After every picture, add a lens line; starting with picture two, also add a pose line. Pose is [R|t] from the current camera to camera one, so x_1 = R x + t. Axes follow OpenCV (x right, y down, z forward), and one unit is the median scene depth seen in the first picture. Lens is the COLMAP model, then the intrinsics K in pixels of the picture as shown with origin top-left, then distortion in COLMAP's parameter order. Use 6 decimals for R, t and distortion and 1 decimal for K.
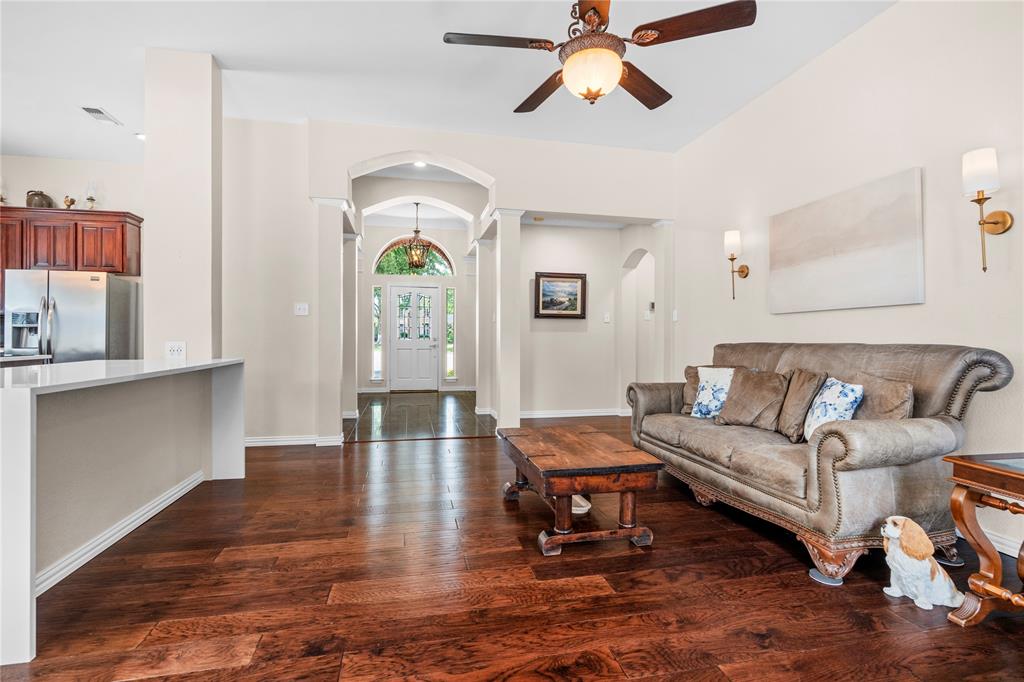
lens RADIAL K [[489.7, 0, 510.6], [0, 489.7, 335.6], [0, 0, 1]] dist [-0.002257, -0.000676]
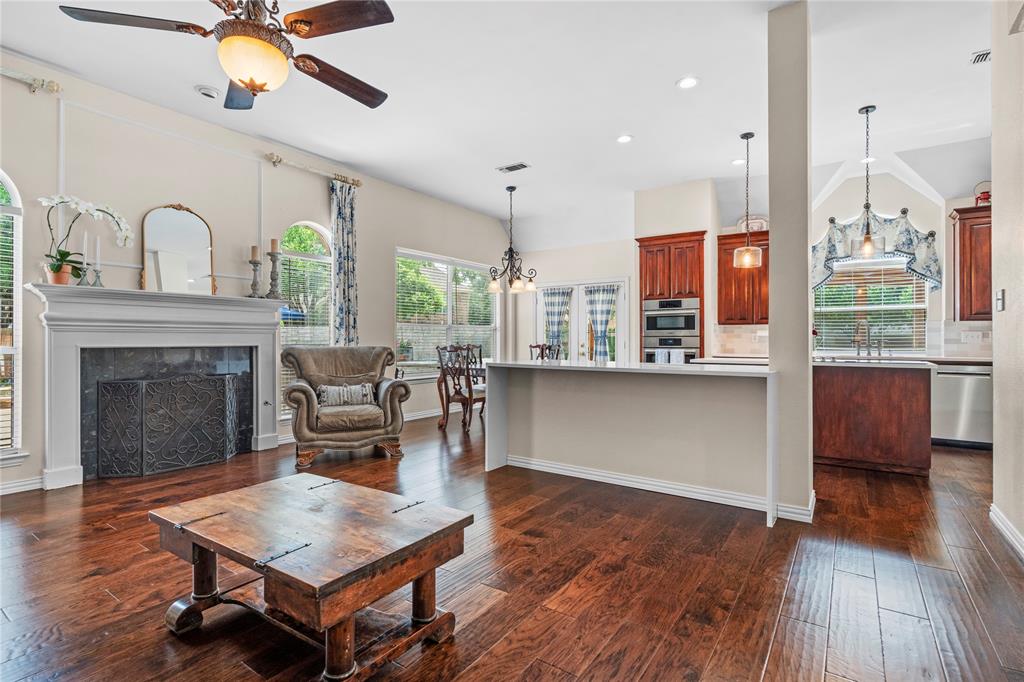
lens RADIAL K [[489.7, 0, 505.5], [0, 489.7, 339.8], [0, 0, 1]] dist [-0.002257, -0.000676]
pose [[-0.728387, -0.002804, -0.685160, 0.412641], [-0.002534, 0.999996, -0.001398, -0.001858], [0.685162, 0.000718, -0.728391, 1.821734]]
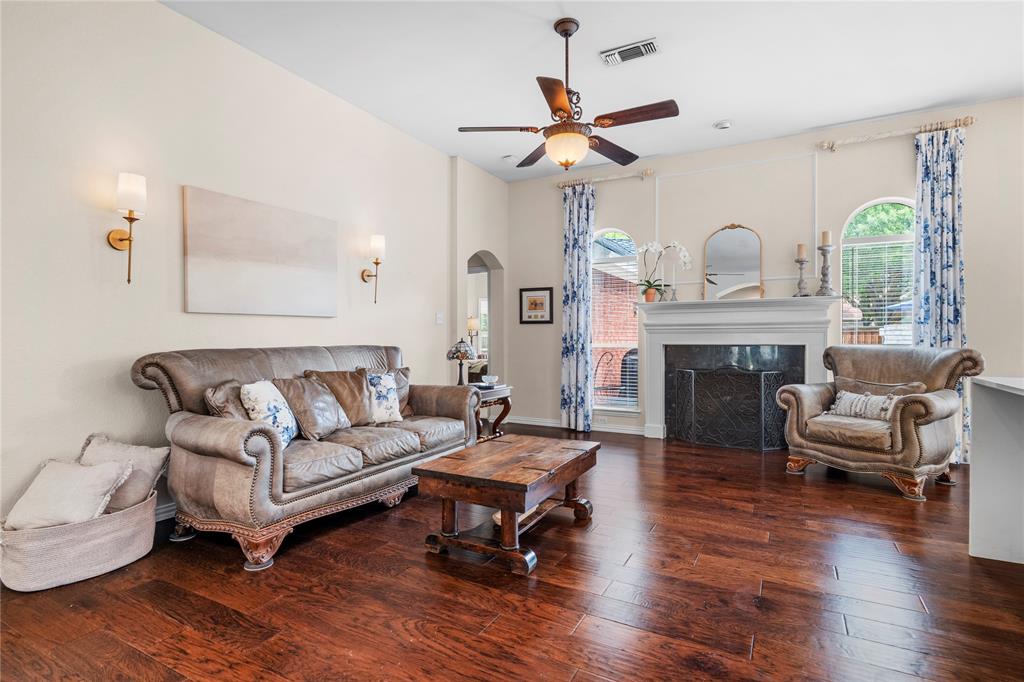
lens RADIAL K [[506.3, 0, 520.8], [0, 506.3, 340.8], [0, 0, 1]] dist [-0.001147, 0.000569]
pose [[-0.764057, -0.003525, 0.645139, -0.583276], [-0.000127, 0.999986, 0.005314, -0.004827], [-0.645149, 0.003978, -0.764046, 1.951704]]
